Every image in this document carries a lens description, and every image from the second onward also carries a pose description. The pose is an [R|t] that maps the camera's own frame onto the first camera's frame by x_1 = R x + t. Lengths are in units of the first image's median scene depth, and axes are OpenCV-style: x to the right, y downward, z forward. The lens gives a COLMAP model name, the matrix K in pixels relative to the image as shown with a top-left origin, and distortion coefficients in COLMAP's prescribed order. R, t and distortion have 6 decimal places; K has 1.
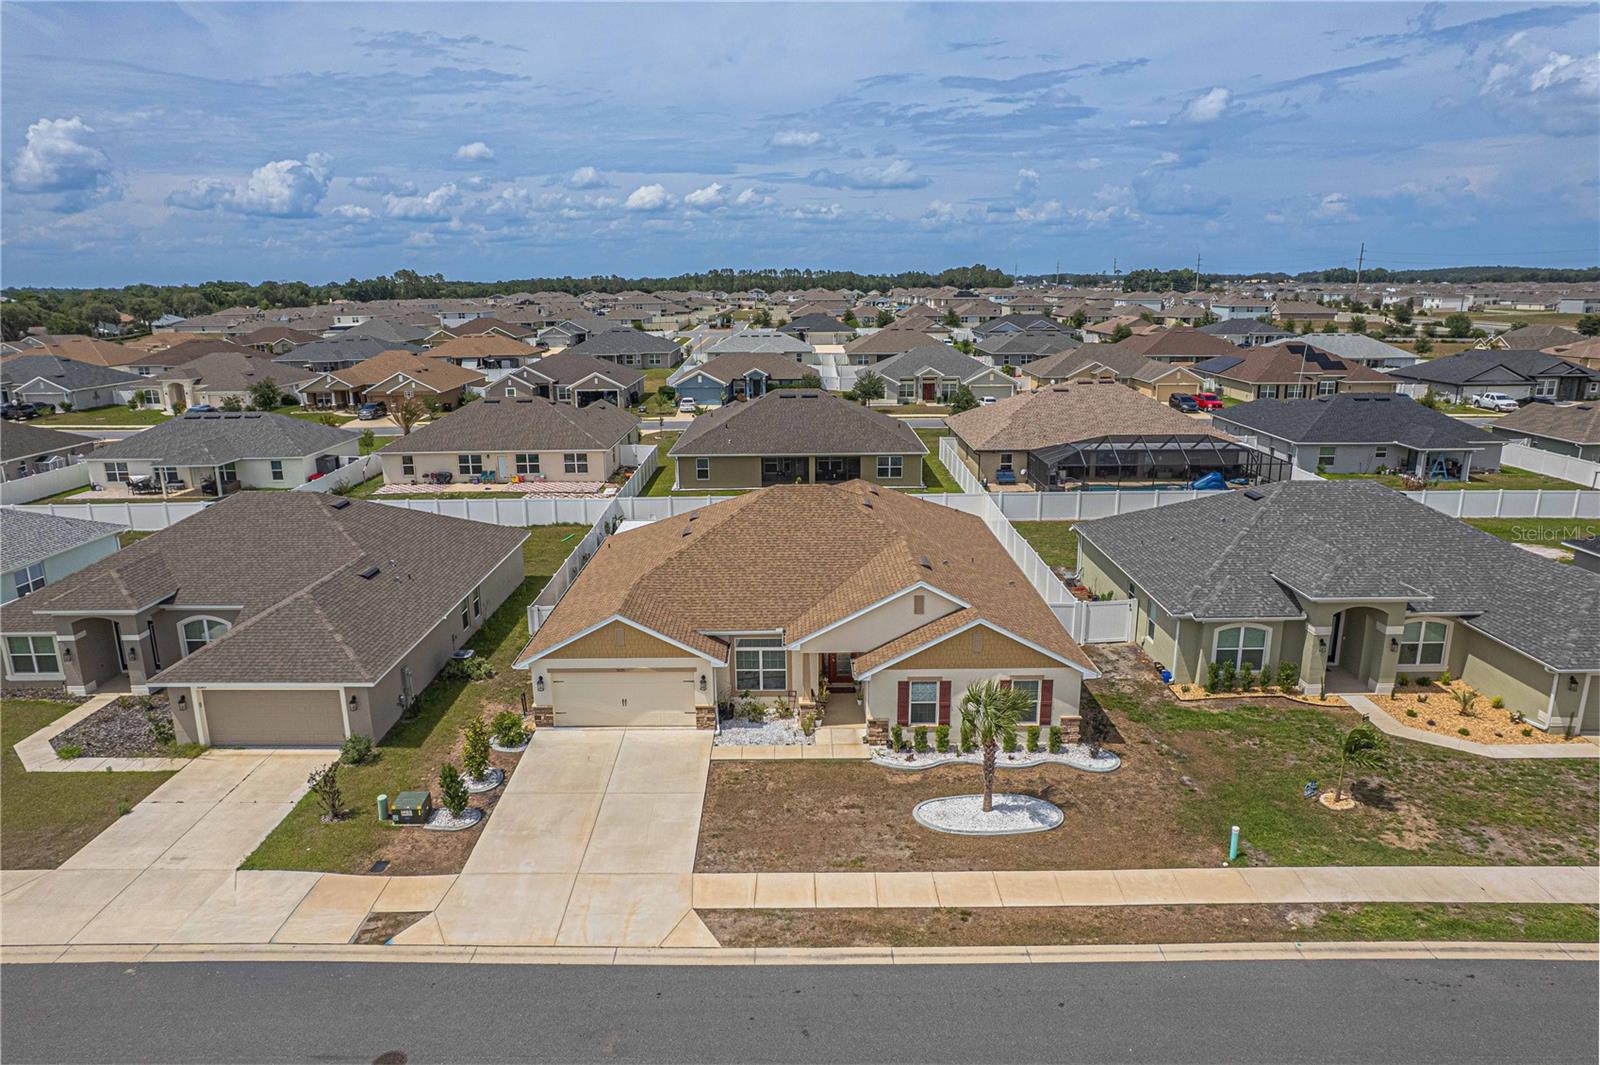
lens RADIAL K [[1027.7, 0, 794.2], [0, 1027.7, 537.0], [0, 0, 1]] dist [-0.085401, 0.078896]
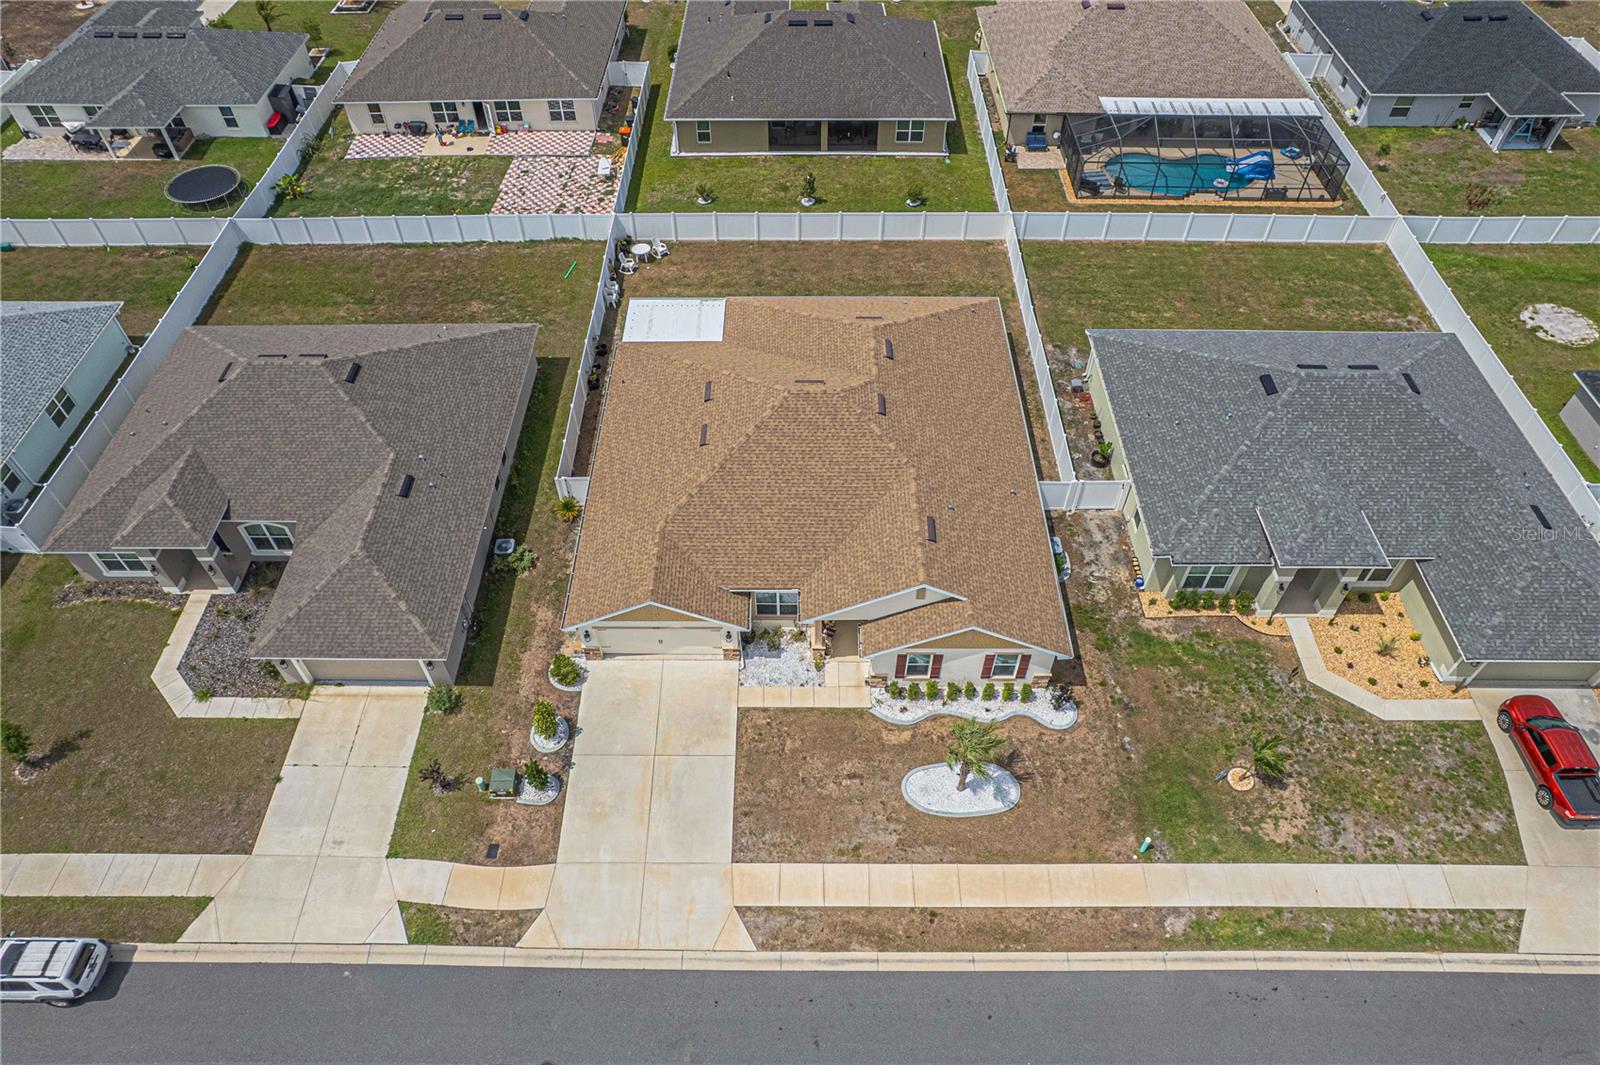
lens RADIAL K [[1031.6, 0, 793.8], [0, 1031.6, 536.4], [0, 0, 1]] dist [-0.089891, 0.086807]
pose [[0.999982, 0.005827, 0.001223, -0.018200], [-0.005489, 0.822492, 0.568751, -0.621056], [0.002308, -0.568747, 0.822509, 0.116536]]
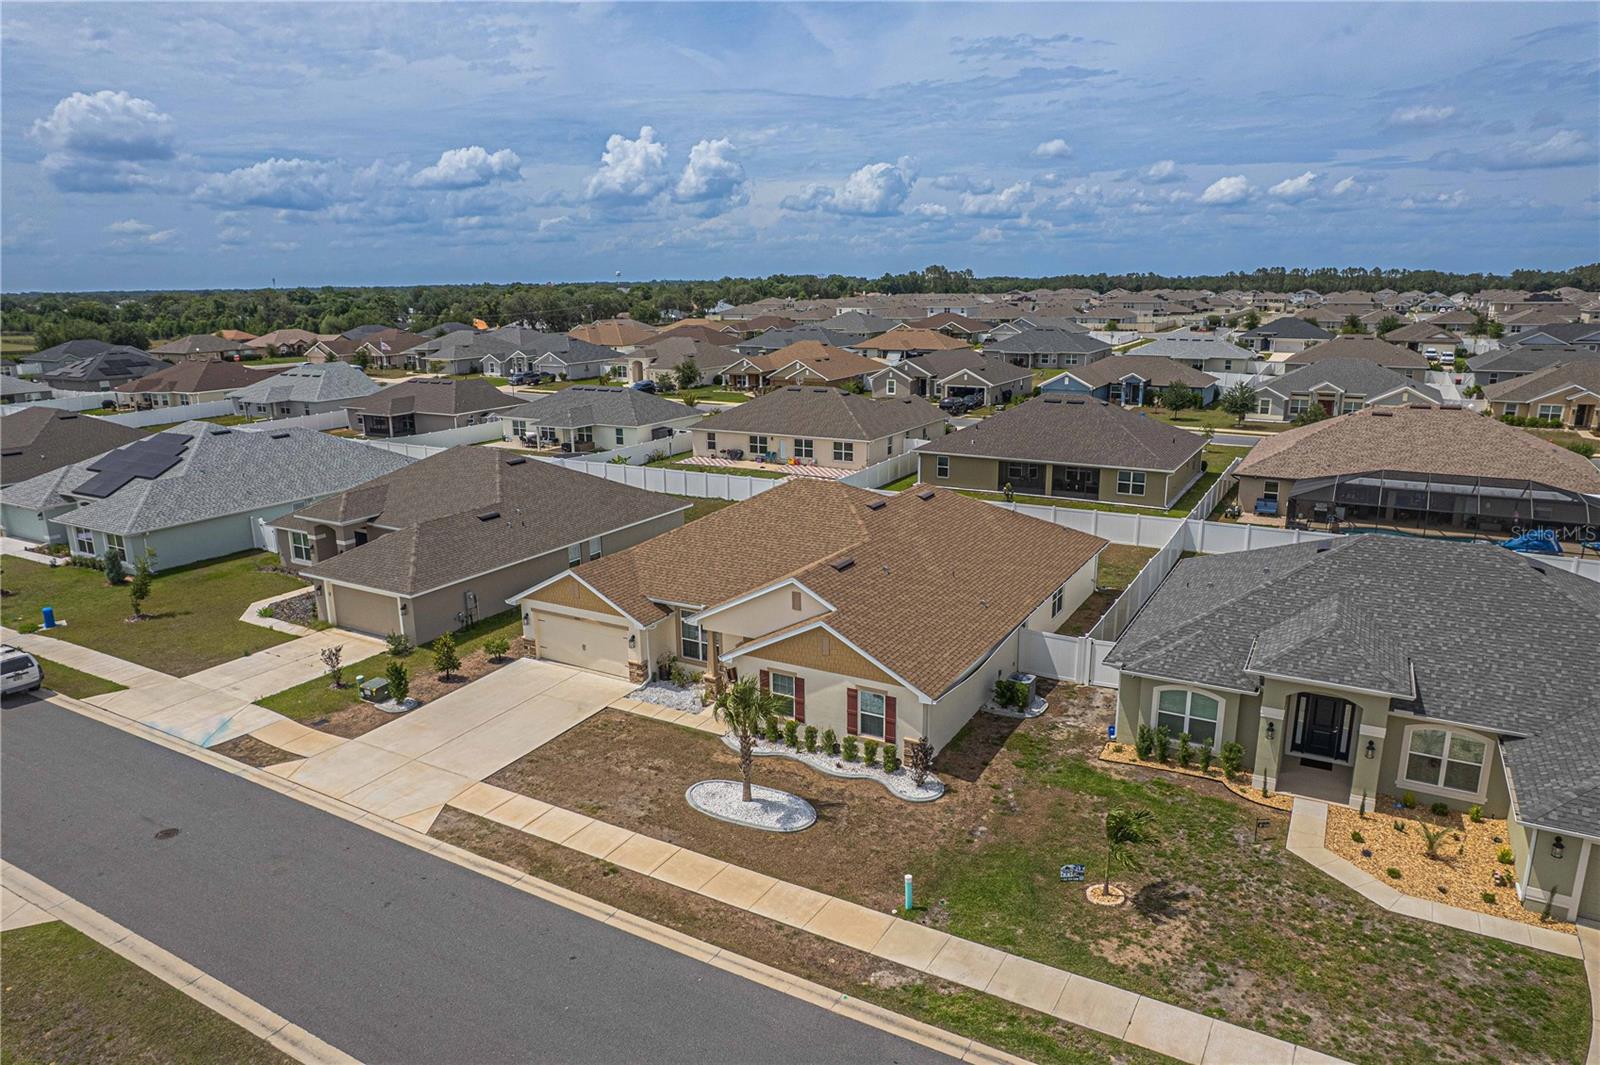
lens RADIAL K [[1027.7, 0, 794.2], [0, 1027.7, 537.0], [0, 0, 1]] dist [-0.085401, 0.078896]
pose [[0.867264, 0.121374, -0.482827, 0.609713], [-0.119720, 0.992212, 0.034381, -0.032745], [0.483239, 0.027987, 0.875041, 0.098250]]
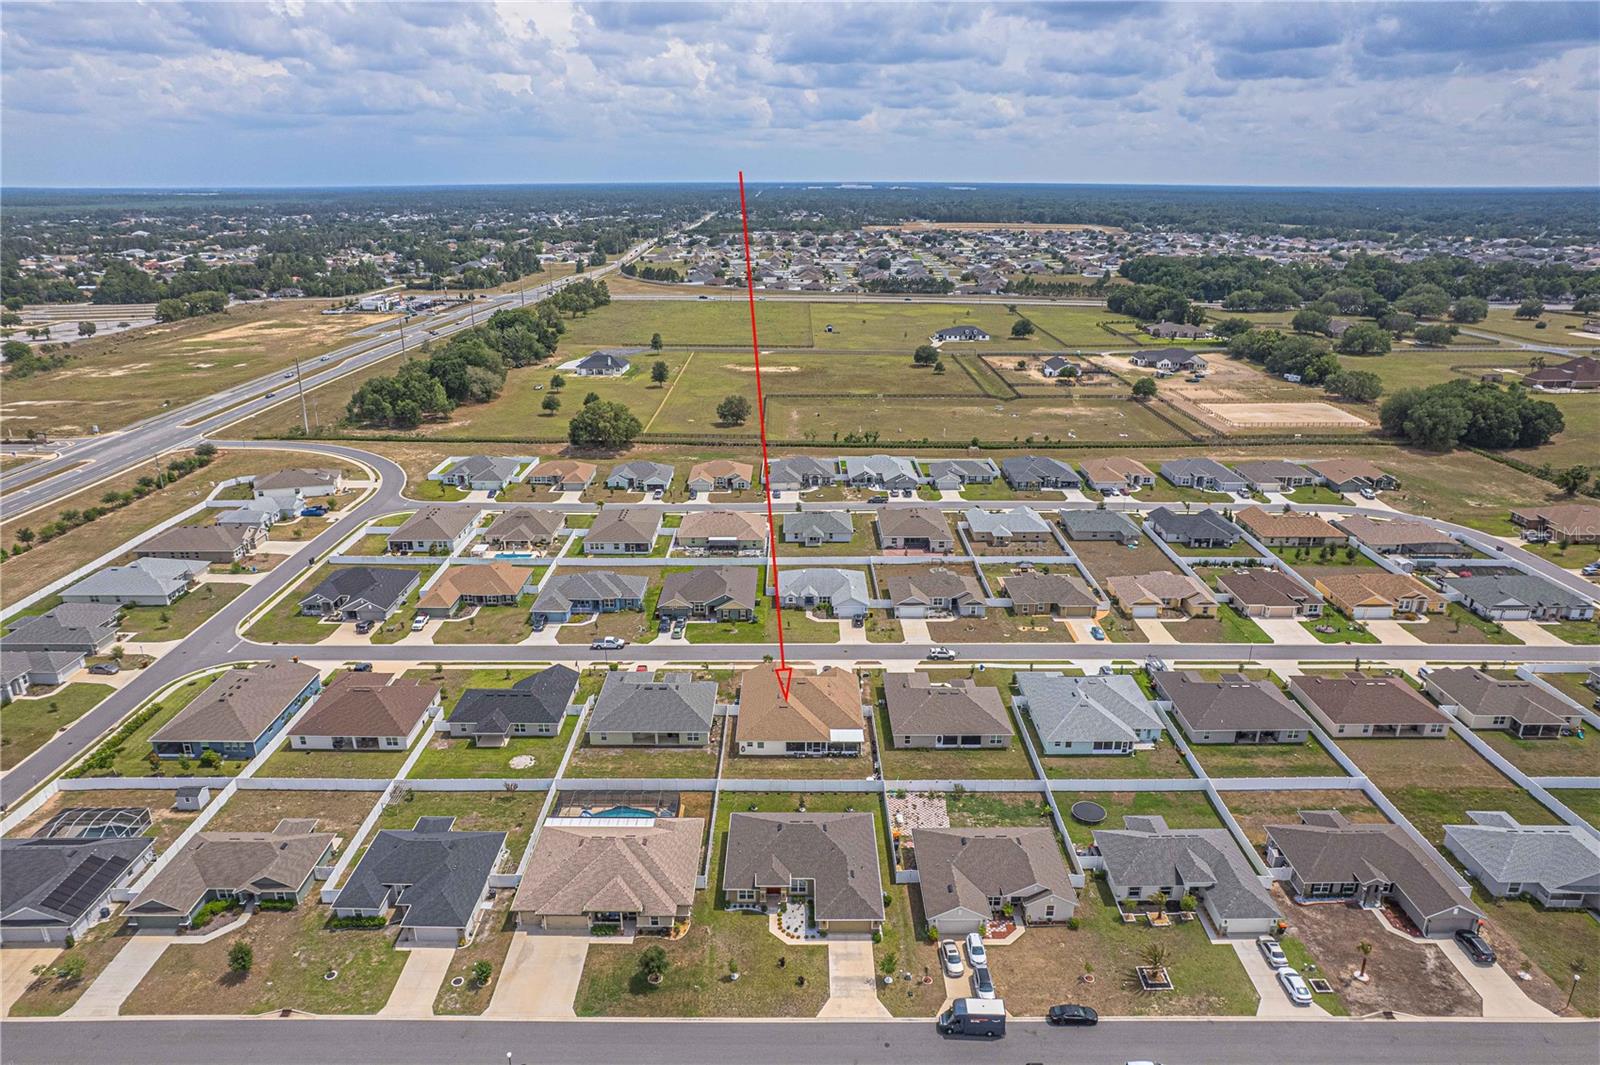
lens RADIAL K [[1023.6, 0, 793.1], [0, 1023.6, 543.4], [0, 0, 1]] dist [-0.073234, 0.060266]
pose [[-0.999939, 0.010708, 0.002790, 0.020996], [0.010438, 0.828996, 0.559157, -3.257962], [0.003675, 0.559152, -0.829057, 4.846708]]
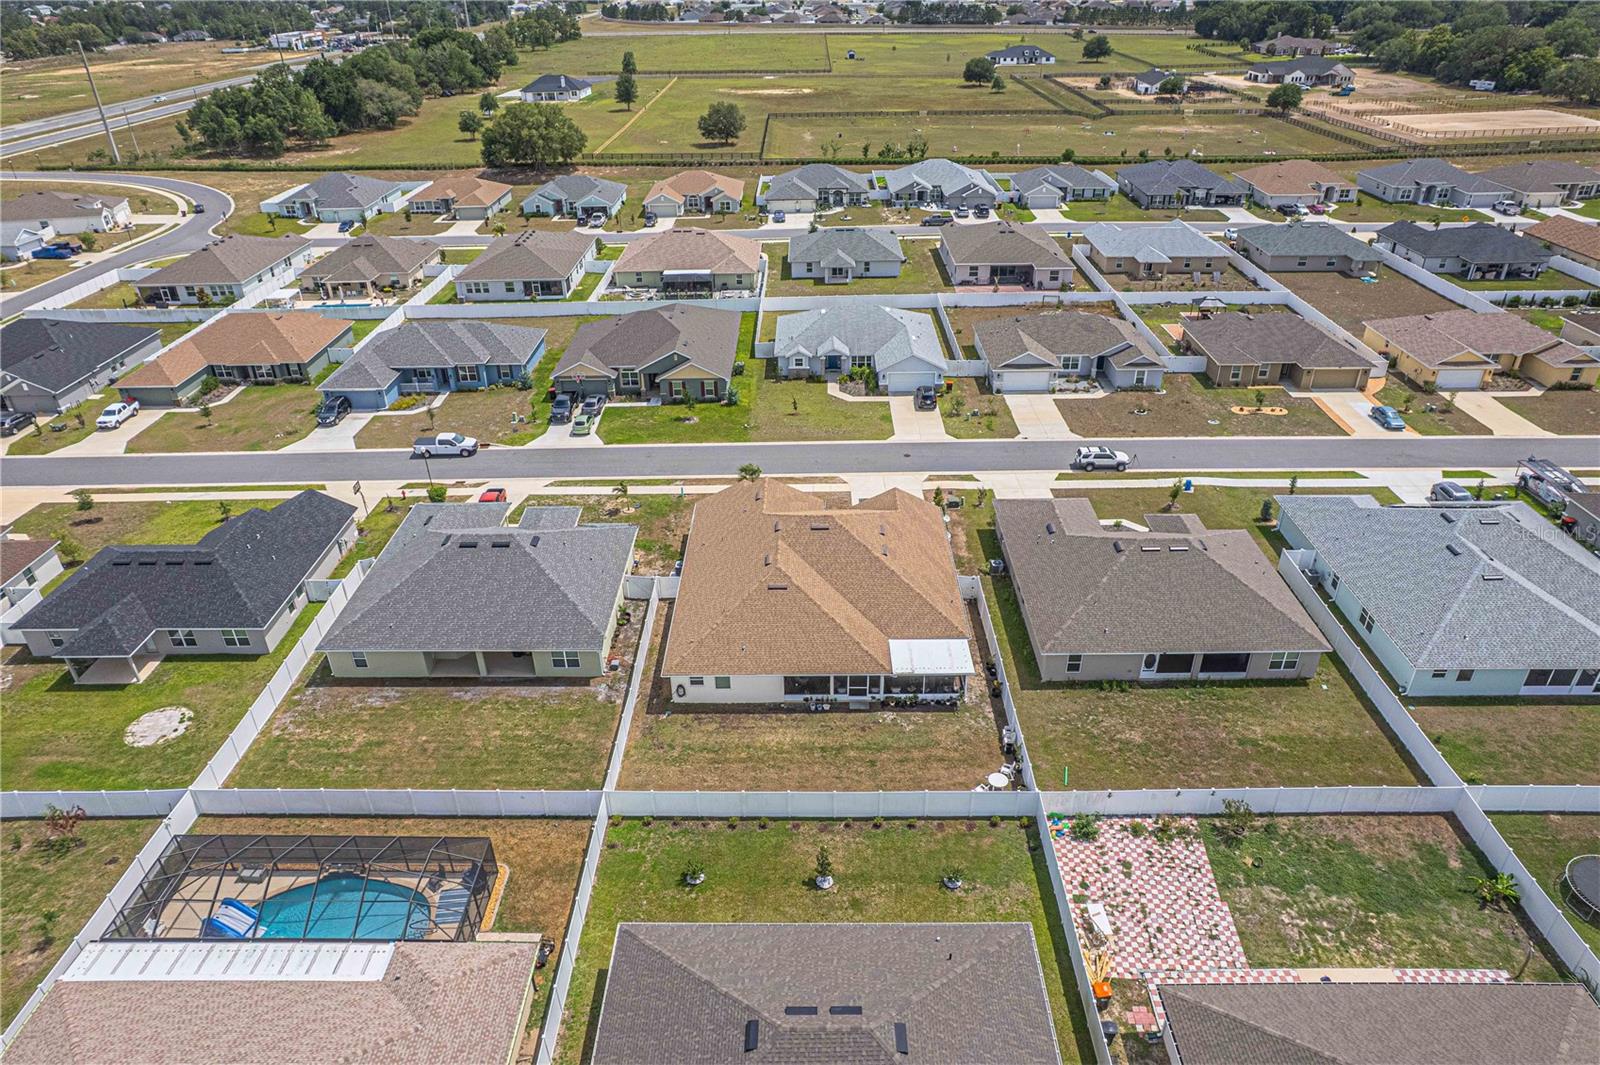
lens RADIAL K [[1027.7, 0, 794.2], [0, 1027.7, 537.0], [0, 0, 1]] dist [-0.085401, 0.078896]
pose [[-0.999552, 0.019933, 0.022310, 0.008661], [0.029848, 0.715179, 0.698304, -1.491433], [-0.002036, 0.698657, -0.715454, 2.758689]]
